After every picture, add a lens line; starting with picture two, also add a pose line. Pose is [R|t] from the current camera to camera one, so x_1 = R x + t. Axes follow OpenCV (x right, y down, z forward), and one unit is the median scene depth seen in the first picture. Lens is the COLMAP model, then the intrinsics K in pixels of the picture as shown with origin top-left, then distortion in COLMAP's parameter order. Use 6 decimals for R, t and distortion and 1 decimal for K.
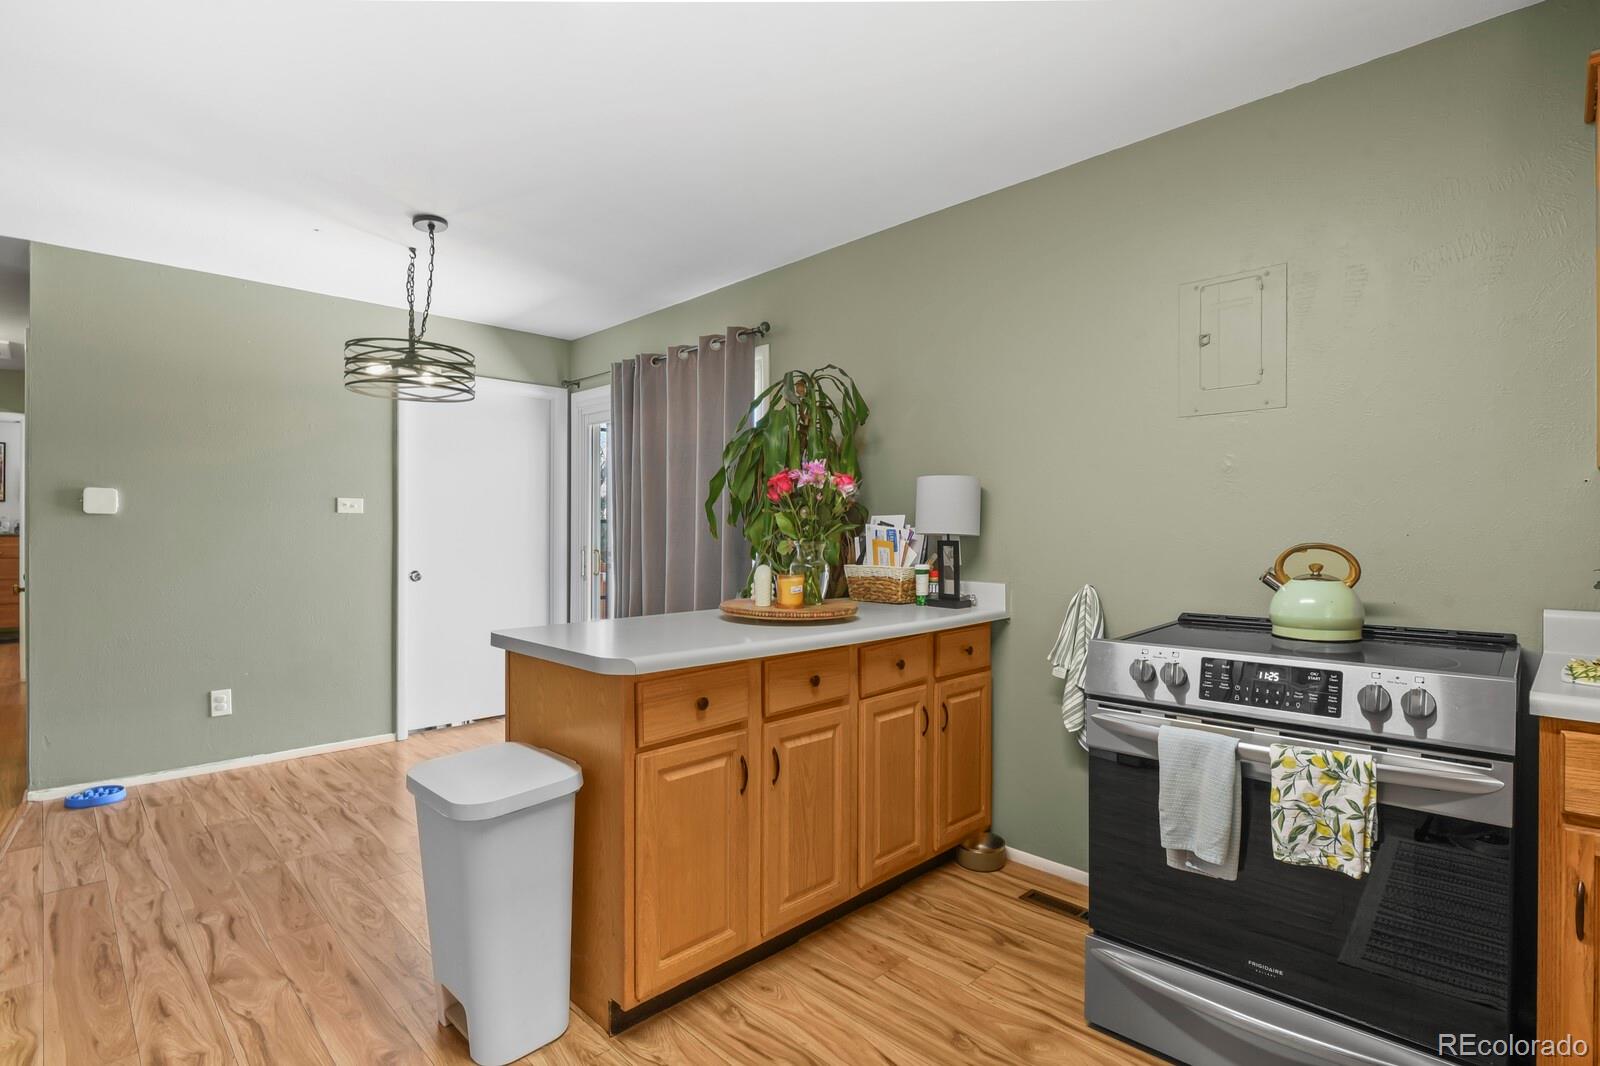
lens RADIAL K [[775.8, 0, 797.3], [0, 775.8, 536.6], [0, 0, 1]] dist [-0.002623, 0.000365]
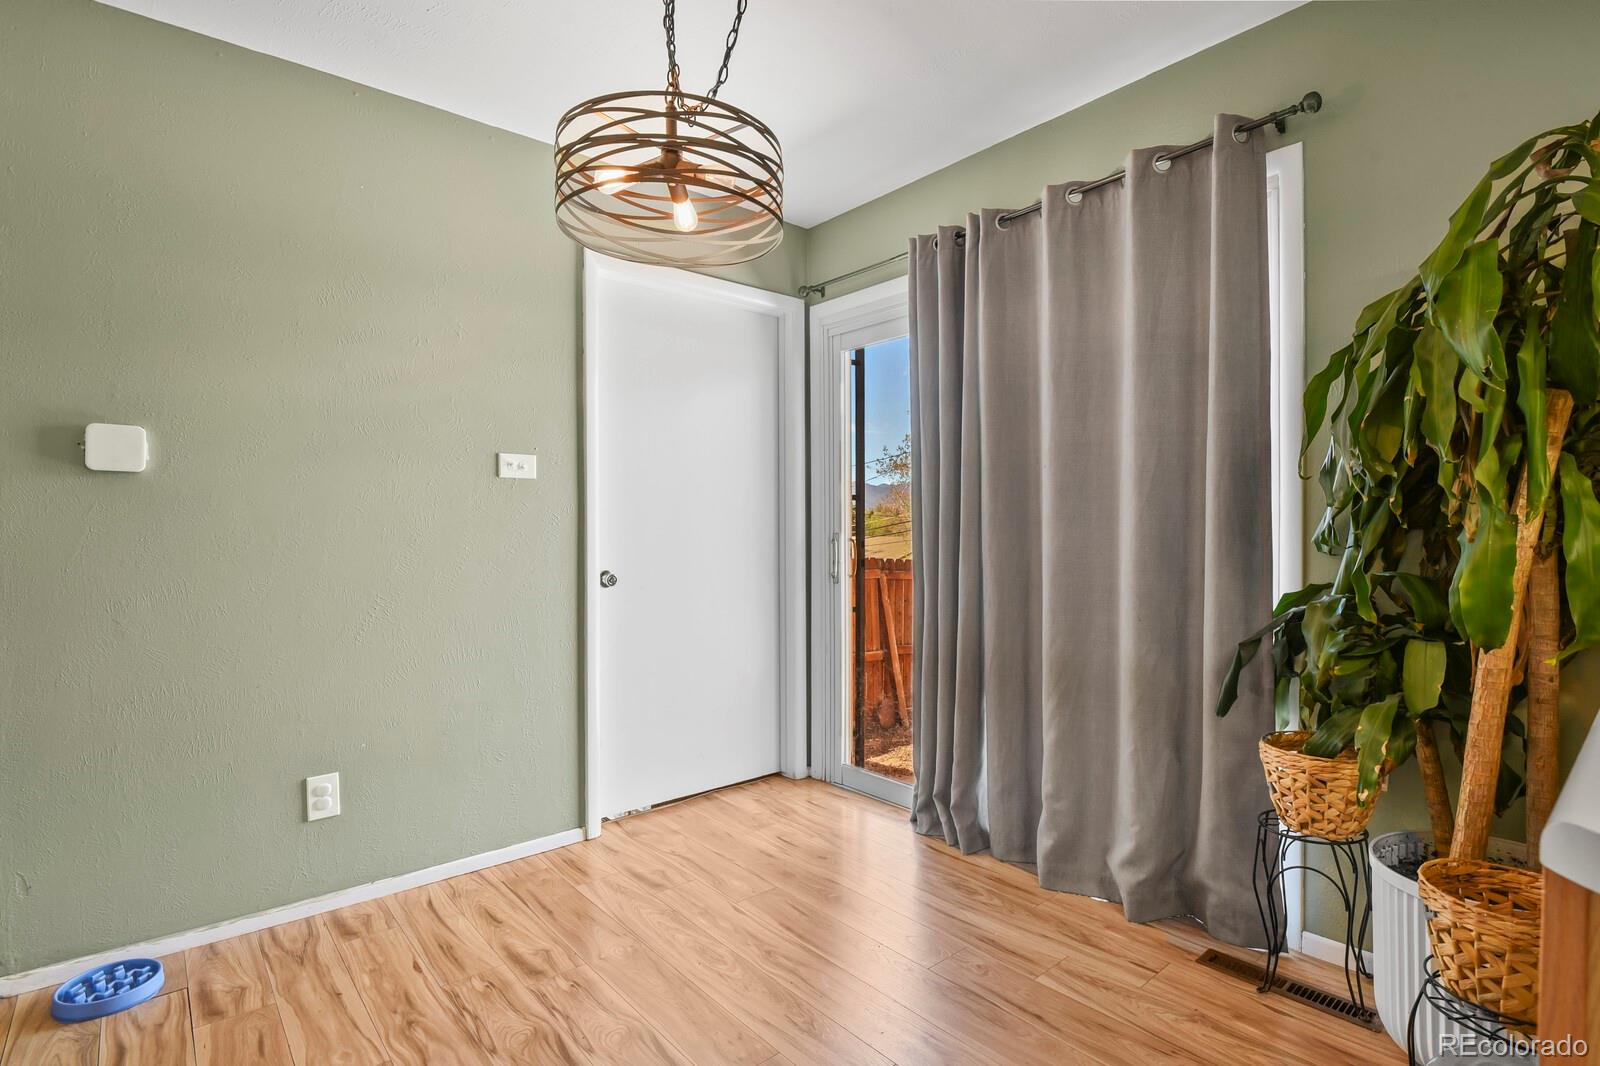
lens RADIAL K [[775.8, 0, 803.3], [0, 775.8, 534.5], [0, 0, 1]] dist [-0.002623, 0.000365]
pose [[0.997950, -0.009706, -0.063253, -0.344265], [0.009617, 0.999952, -0.001714, 0.019815], [0.063266, 0.001102, 0.997996, 0.439865]]
